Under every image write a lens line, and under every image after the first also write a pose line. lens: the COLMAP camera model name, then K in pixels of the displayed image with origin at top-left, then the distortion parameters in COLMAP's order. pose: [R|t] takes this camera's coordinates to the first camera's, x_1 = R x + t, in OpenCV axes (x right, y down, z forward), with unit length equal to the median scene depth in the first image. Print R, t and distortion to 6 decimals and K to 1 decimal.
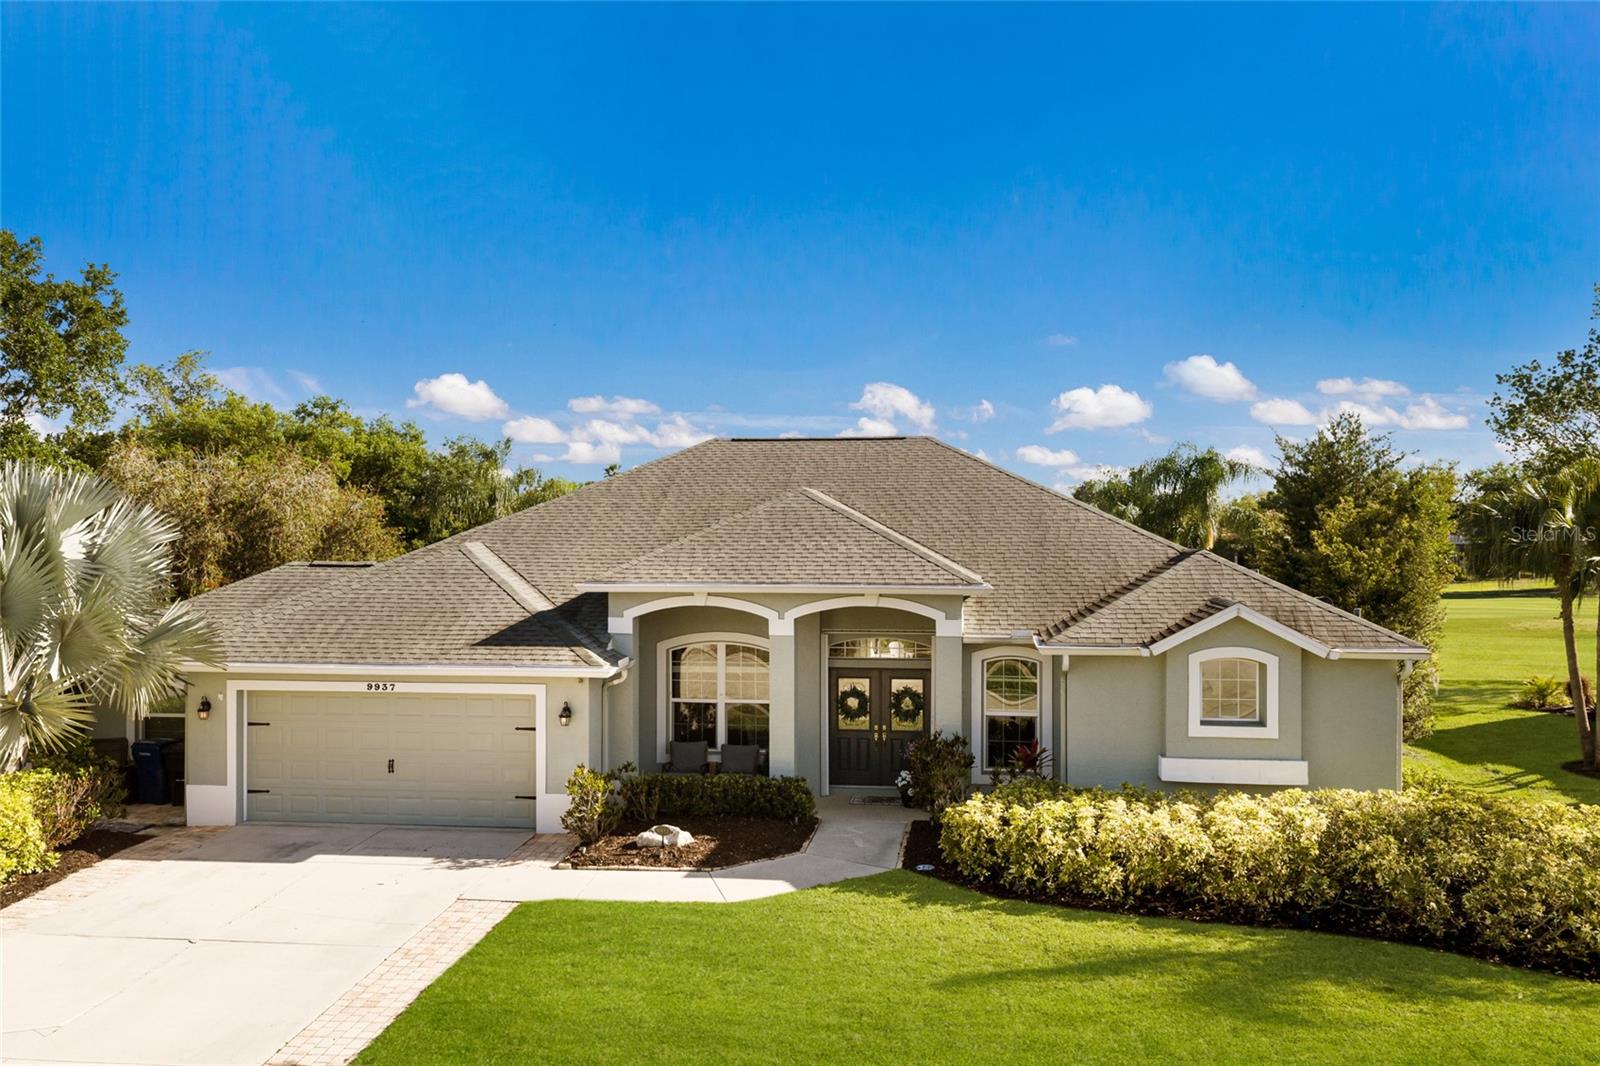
lens RADIAL K [[1336.7, 0, 800.5], [0, 1336.7, 539.6], [0, 0, 1]] dist [0.030398, -0.023902]
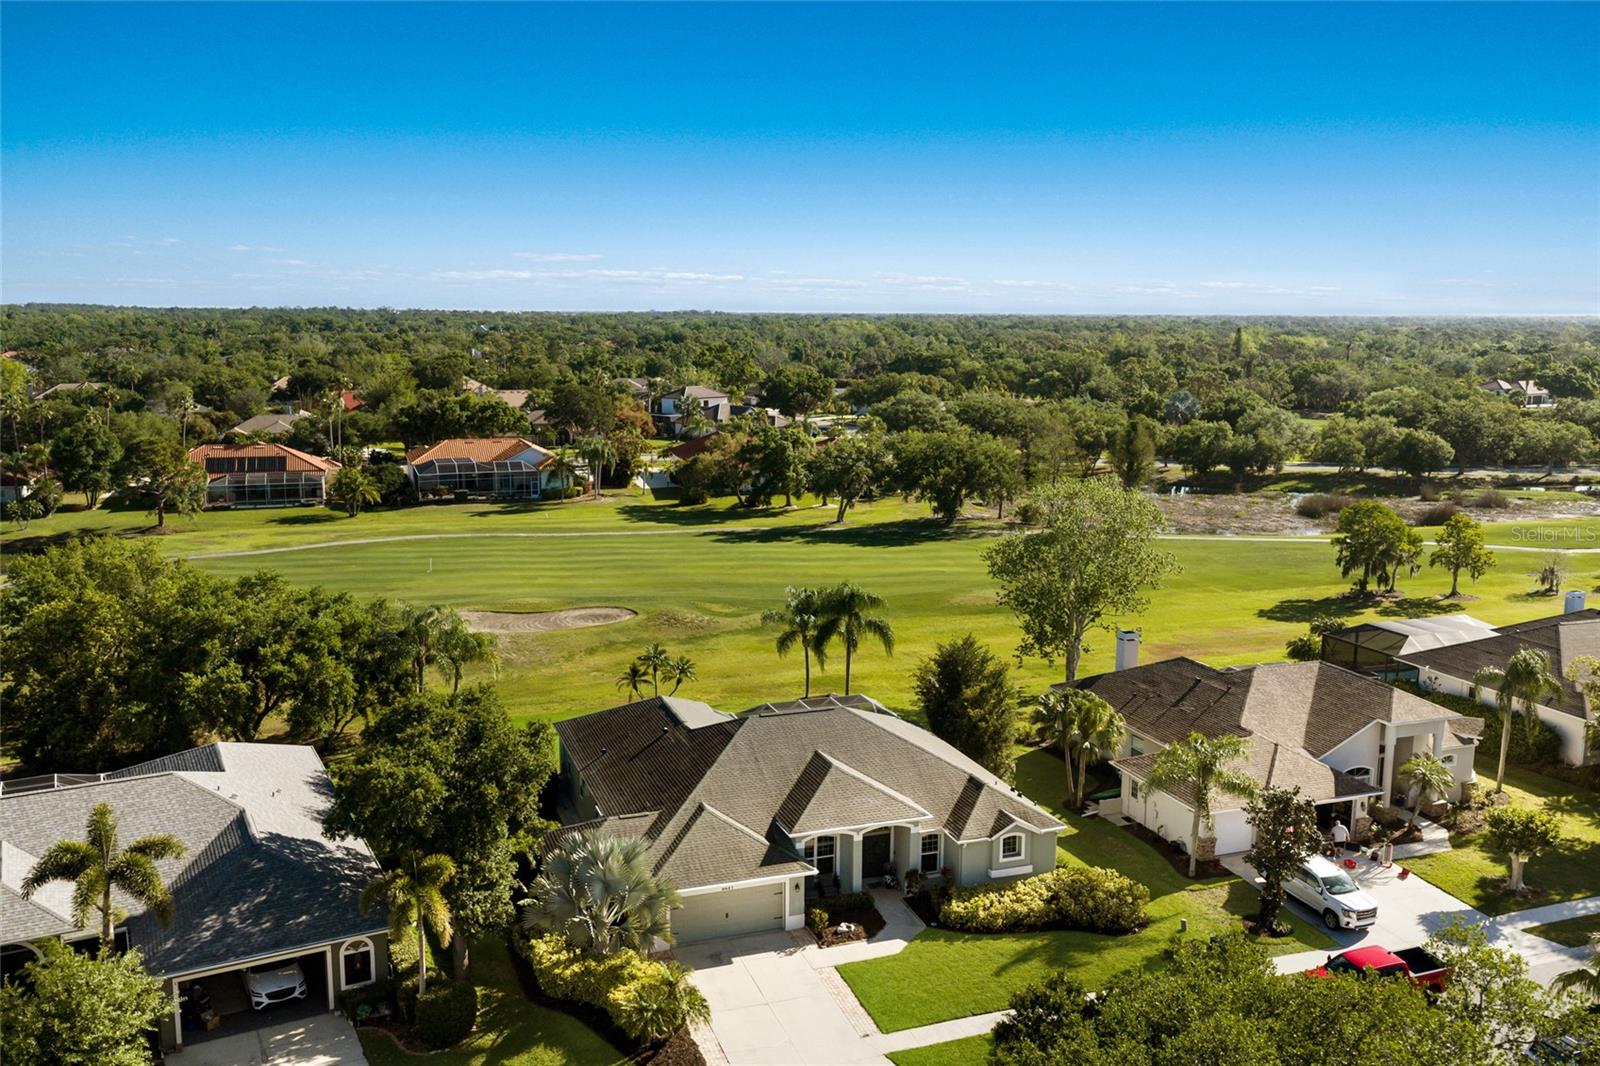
lens RADIAL K [[1336.7, 0, 800.5], [0, 1336.7, 539.6], [0, 0, 1]] dist [0.030398, -0.023902]
pose [[0.891016, -0.070371, 0.448484, -1.329761], [-0.001554, 0.987434, 0.158025, -0.986247], [-0.453969, -0.141500, 0.879710, -1.273226]]
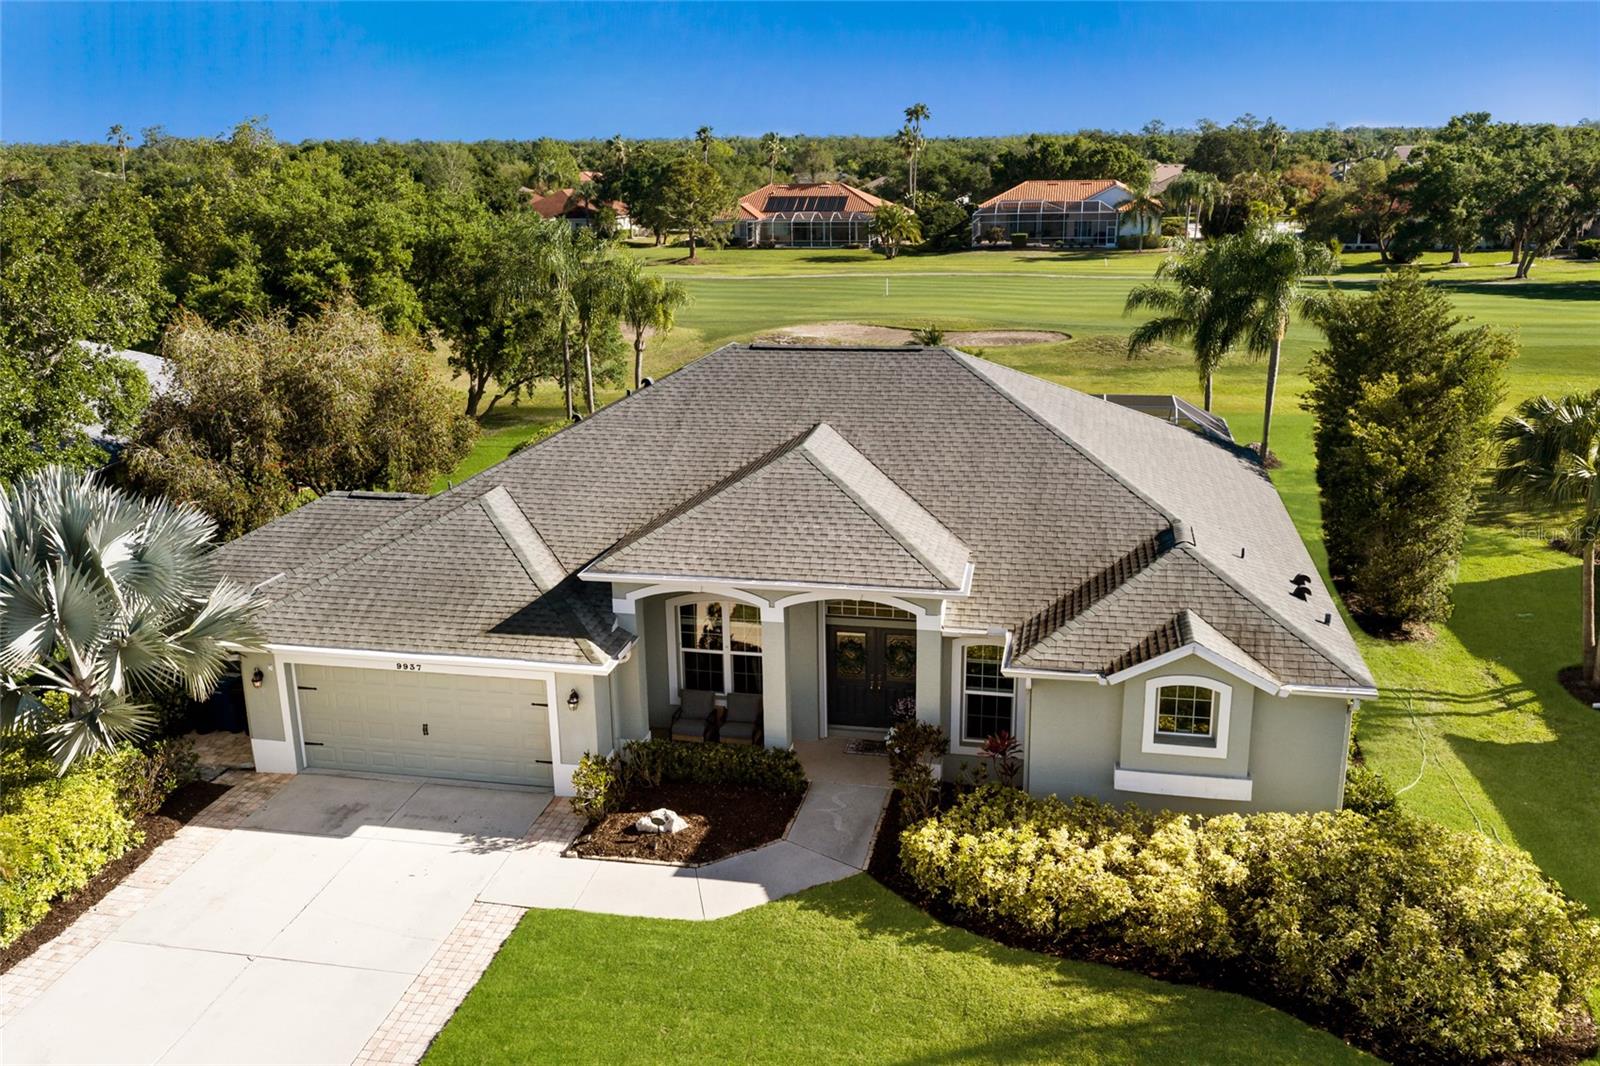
lens RADIAL K [[1336.7, 0, 800.5], [0, 1336.7, 539.6], [0, 0, 1]] dist [0.030398, -0.023902]
pose [[0.996560, 0.007908, -0.082497, 0.098827], [0.014712, 0.962743, 0.270019, -0.288334], [0.081558, -0.270304, 0.959314, 0.000722]]
